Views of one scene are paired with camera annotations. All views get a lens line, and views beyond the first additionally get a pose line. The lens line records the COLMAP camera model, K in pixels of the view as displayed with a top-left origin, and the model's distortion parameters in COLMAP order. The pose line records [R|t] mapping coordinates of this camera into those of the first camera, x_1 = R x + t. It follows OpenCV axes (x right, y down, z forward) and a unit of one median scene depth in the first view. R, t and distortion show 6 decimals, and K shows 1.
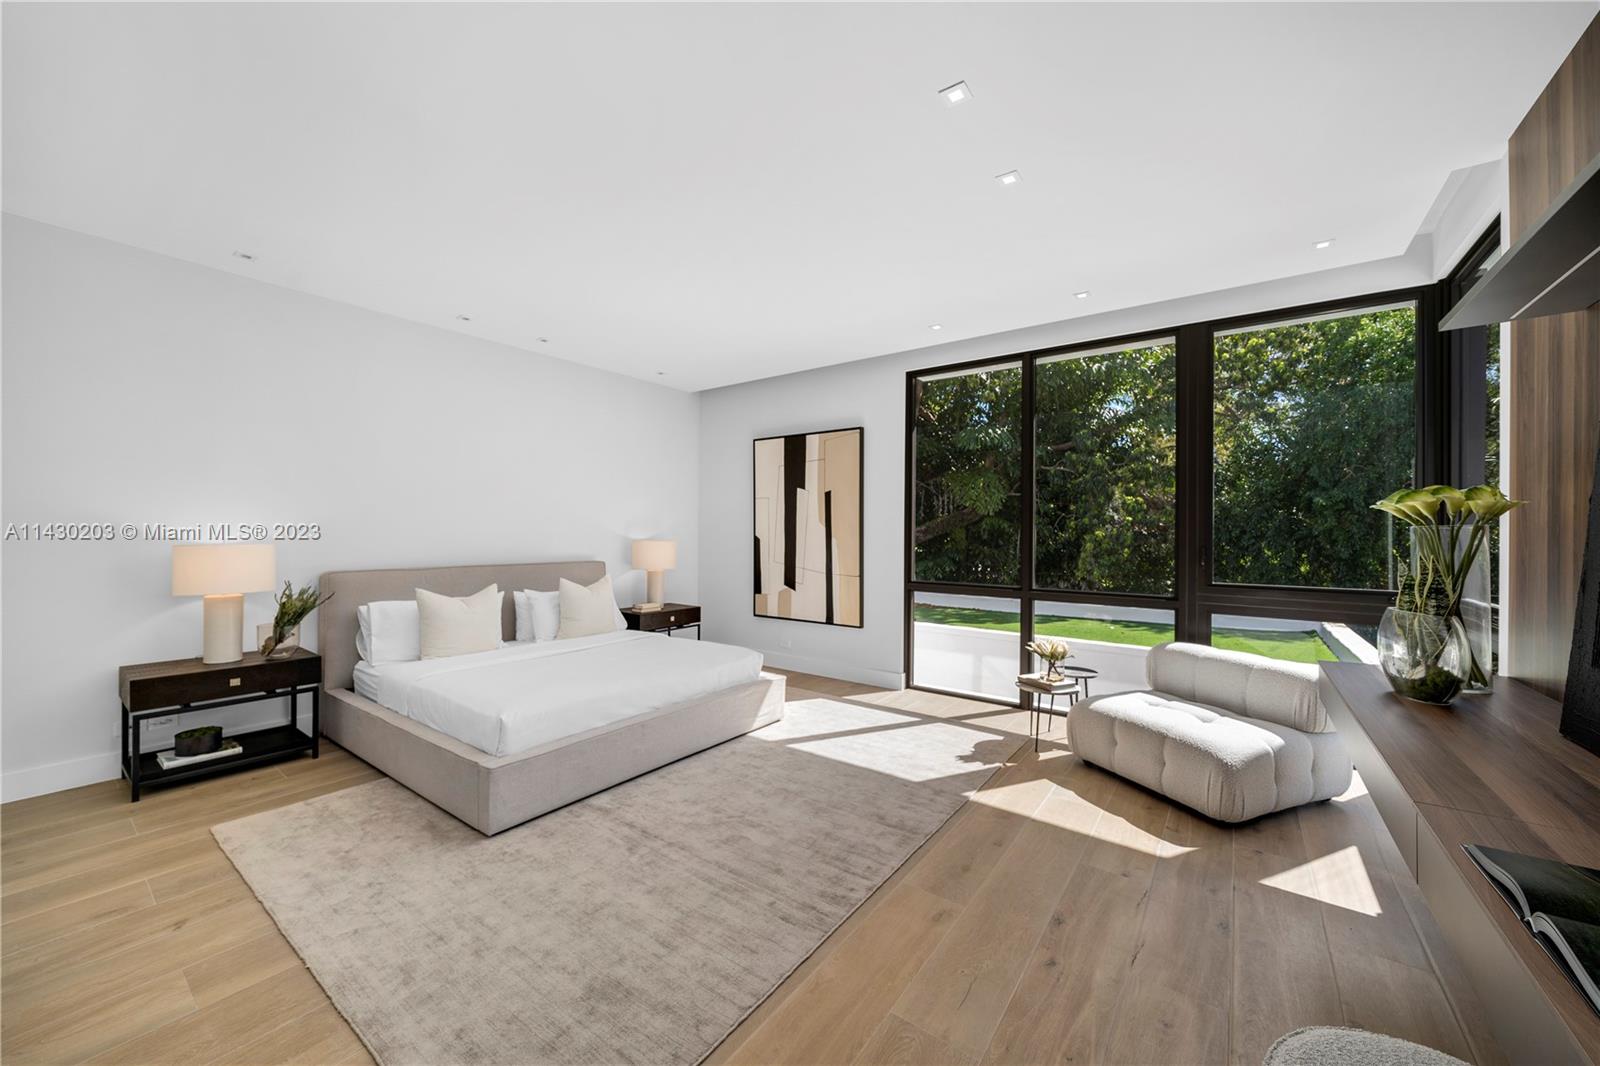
lens RADIAL K [[586.0, 0, 800.0], [0, 586.0, 533.0], [0, 0, 1]] dist [-0.001416, -0.000221]
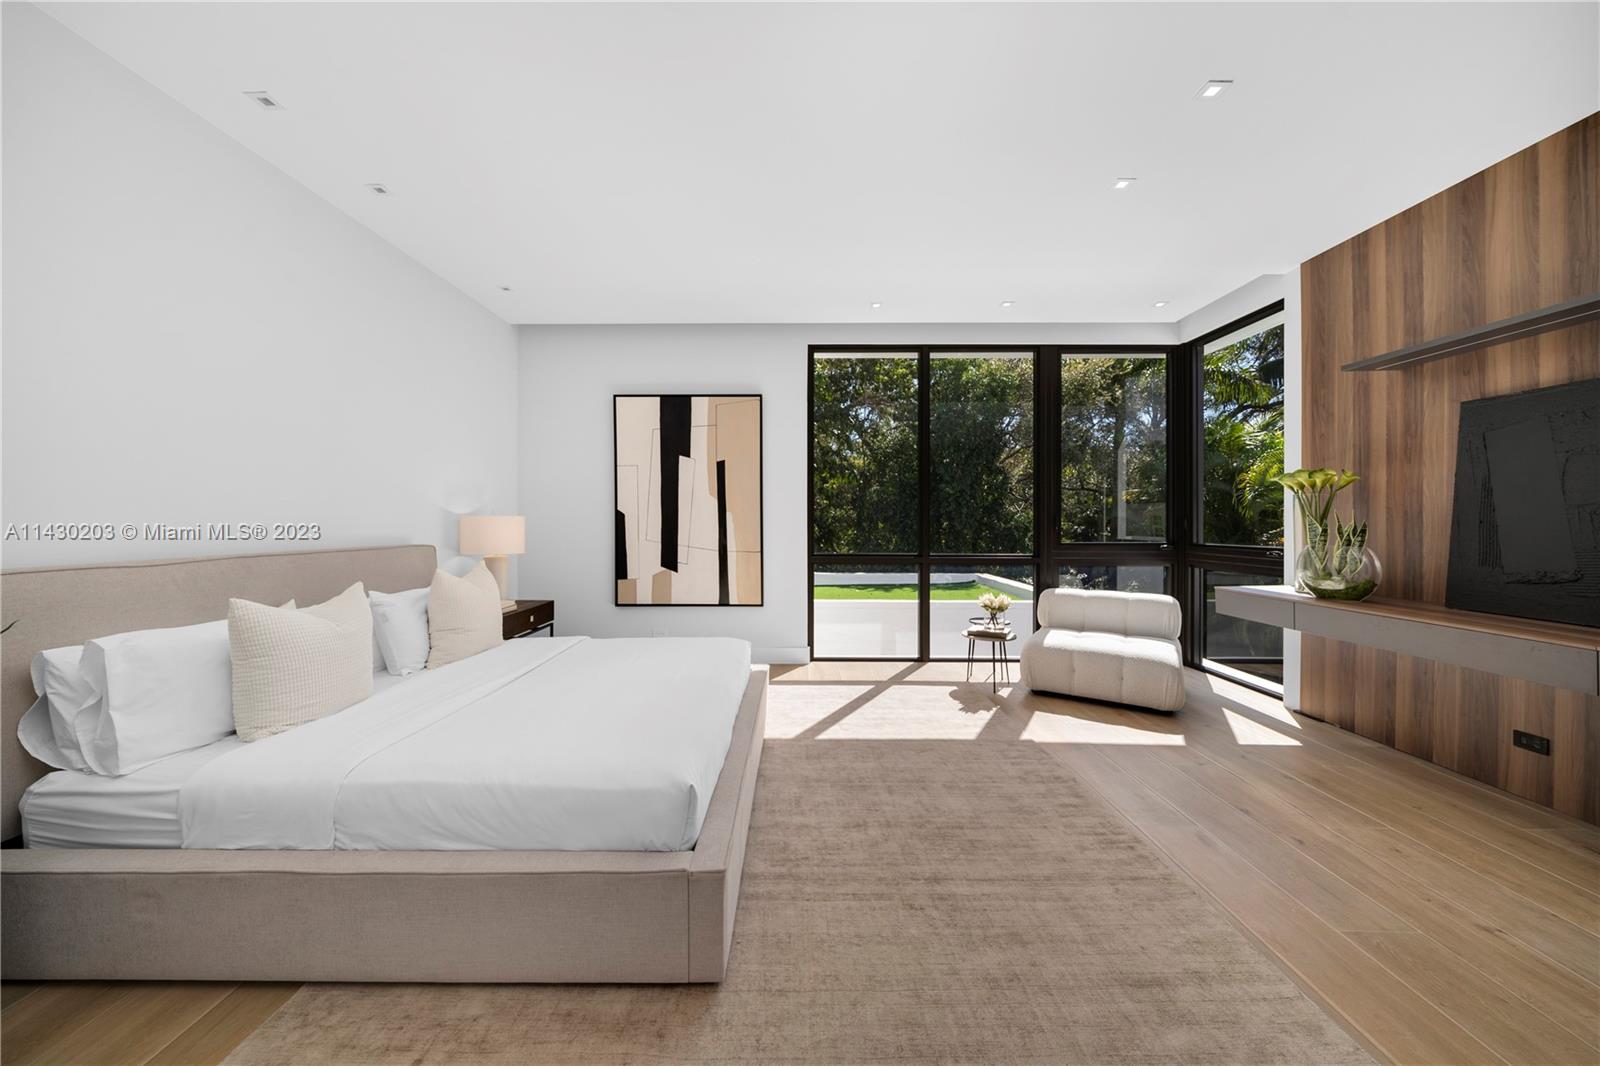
lens RADIAL K [[558.3, 0, 795.8], [0, 558.3, 522.1], [0, 0, 1]] dist [0.000714, -0.000102]
pose [[0.812452, -0.007021, 0.582986, -0.389861], [0.003958, 0.999971, 0.006526, 0.020373], [-0.583015, -0.002995, 0.812456, 0.237762]]
